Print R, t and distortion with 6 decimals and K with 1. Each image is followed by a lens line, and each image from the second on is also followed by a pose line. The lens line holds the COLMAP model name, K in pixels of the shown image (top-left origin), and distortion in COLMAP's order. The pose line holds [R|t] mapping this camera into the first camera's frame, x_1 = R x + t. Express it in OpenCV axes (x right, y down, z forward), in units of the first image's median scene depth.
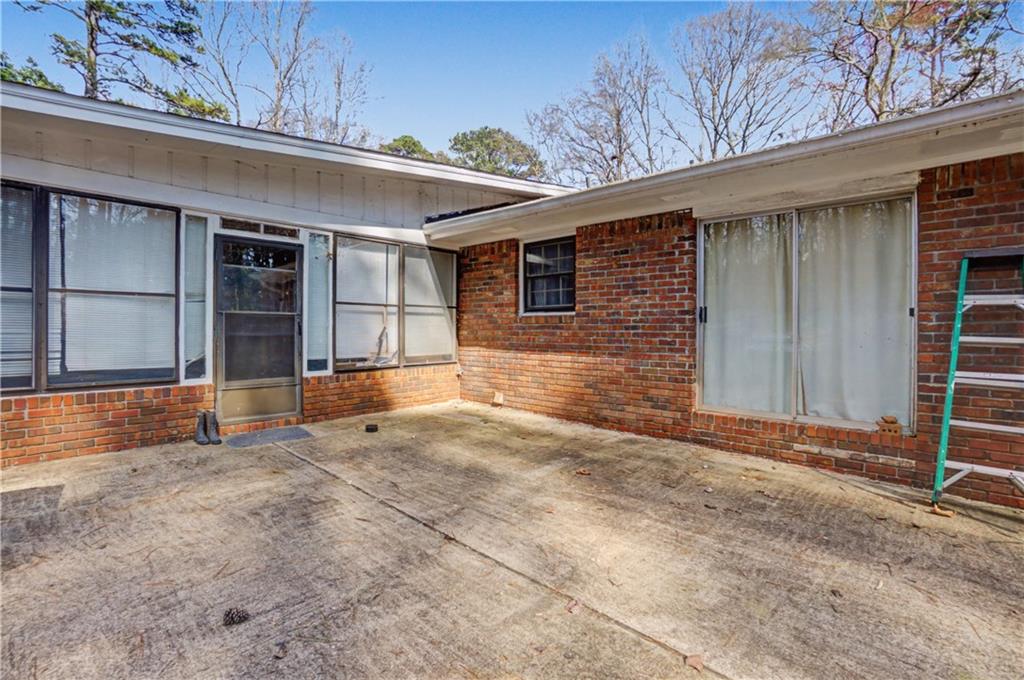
lens RADIAL K [[466.2, 0, 519.2], [0, 466.2, 334.1], [0, 0, 1]] dist [-0.040635, 0.000289]
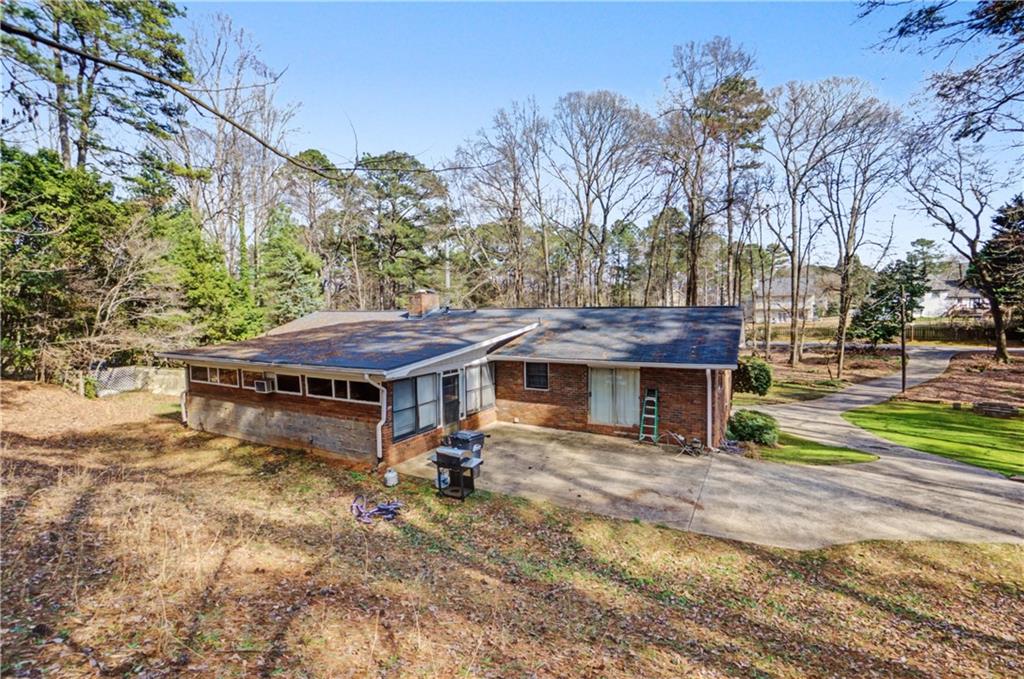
lens RADIAL K [[466.2, 0, 519.2], [0, 466.2, 333.6], [0, 0, 1]] dist [-0.040635, 0.000289]
pose [[0.968265, -0.026482, 0.248520, -0.793778], [0.019037, 0.999297, 0.032310, -0.512722], [-0.249201, -0.026554, 0.968088, -1.813356]]
